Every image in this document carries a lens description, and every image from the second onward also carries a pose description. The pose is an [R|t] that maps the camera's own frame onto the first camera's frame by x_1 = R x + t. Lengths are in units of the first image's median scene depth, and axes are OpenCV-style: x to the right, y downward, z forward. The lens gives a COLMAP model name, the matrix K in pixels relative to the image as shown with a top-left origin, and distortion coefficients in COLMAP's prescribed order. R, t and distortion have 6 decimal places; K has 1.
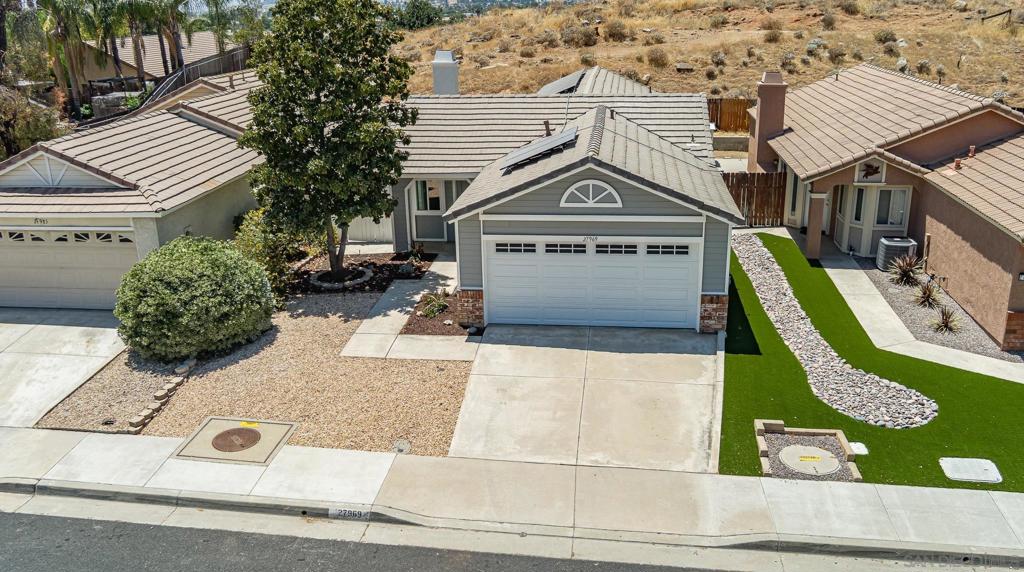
lens RADIAL K [[871.1, 0, 512.0], [0, 871.1, 286.0], [0, 0, 1]] dist [-0.049579, 0.000634]
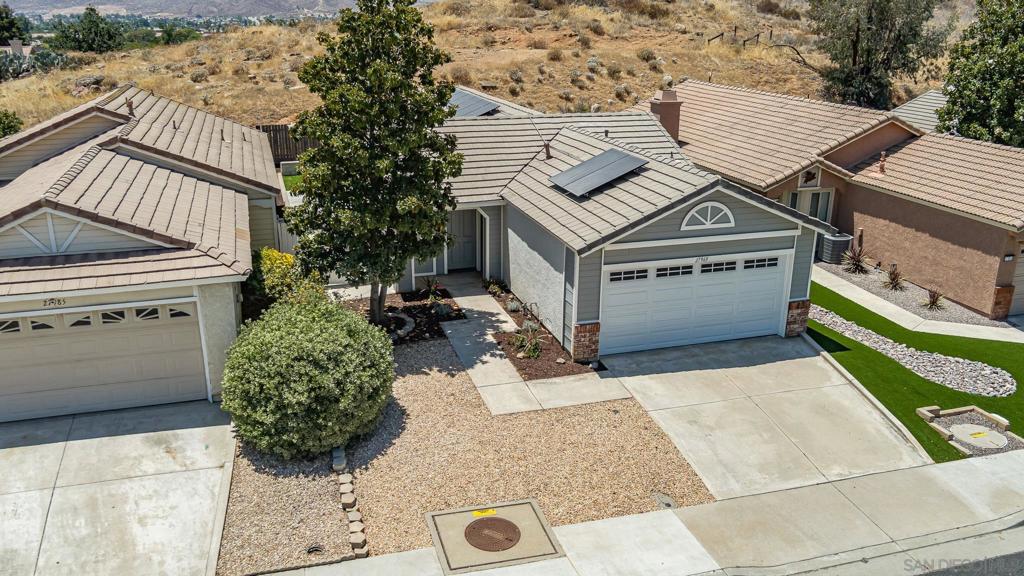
lens RADIAL K [[831.1, 0, 509.4], [0, 831.1, 286.2], [0, 0, 1]] dist [-0.049549, 0.012344]
pose [[0.909096, -0.103924, 0.403416, -0.477925], [0.105907, 0.994223, 0.017460, -0.060200], [-0.402900, 0.026852, 0.914850, 0.193187]]
